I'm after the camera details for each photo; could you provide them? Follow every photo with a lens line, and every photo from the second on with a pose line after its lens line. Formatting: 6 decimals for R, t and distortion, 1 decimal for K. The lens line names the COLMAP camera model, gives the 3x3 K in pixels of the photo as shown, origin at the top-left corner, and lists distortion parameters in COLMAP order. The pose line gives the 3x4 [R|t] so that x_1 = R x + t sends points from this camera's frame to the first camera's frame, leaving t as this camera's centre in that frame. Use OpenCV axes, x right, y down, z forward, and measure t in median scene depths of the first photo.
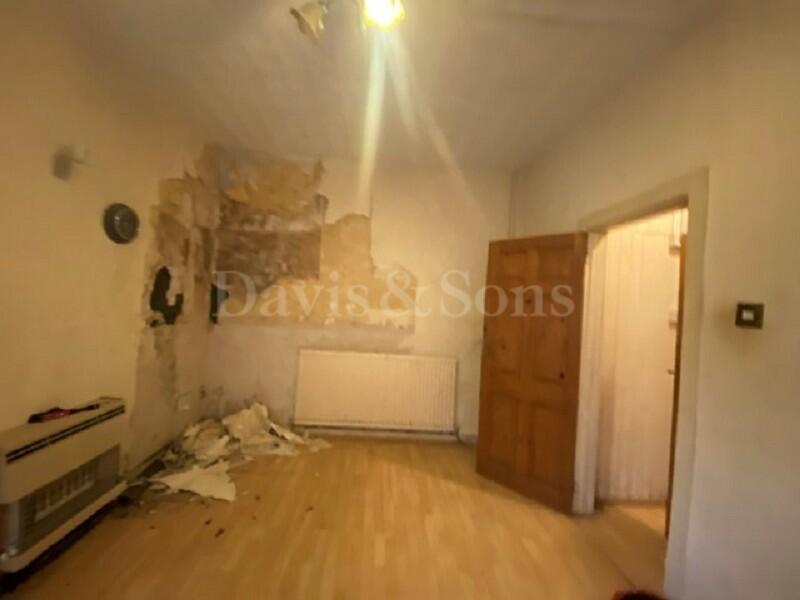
lens RADIAL K [[336.2, 0, 397.0], [0, 336.2, 301.4], [0, 0, 1]] dist [0.088387, -0.049909]
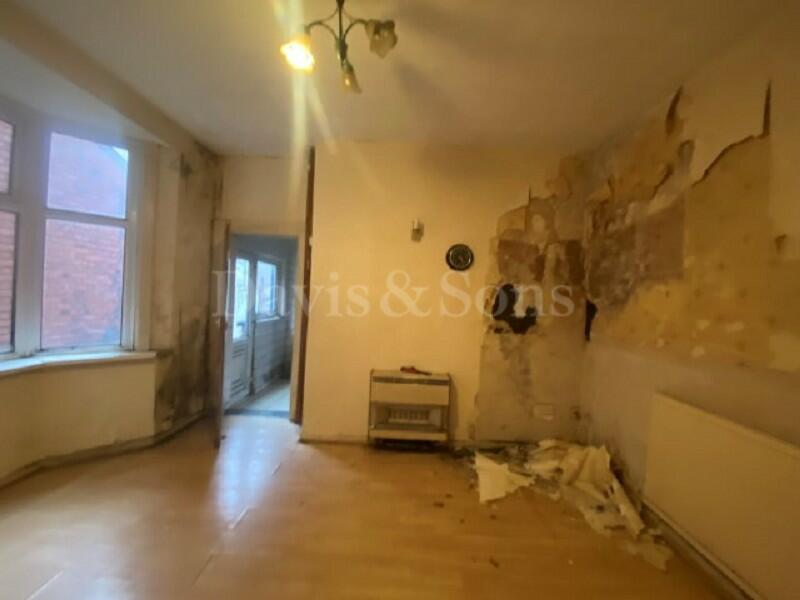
lens RADIAL K [[336.2, 0, 397.0], [0, 336.2, 301.4], [0, 0, 1]] dist [0.088387, -0.049909]
pose [[-0.067489, -0.050266, -0.996453, 0.506313], [-0.054003, 0.997450, -0.046659, 0.034007], [0.996257, 0.050663, -0.070032, 0.669922]]
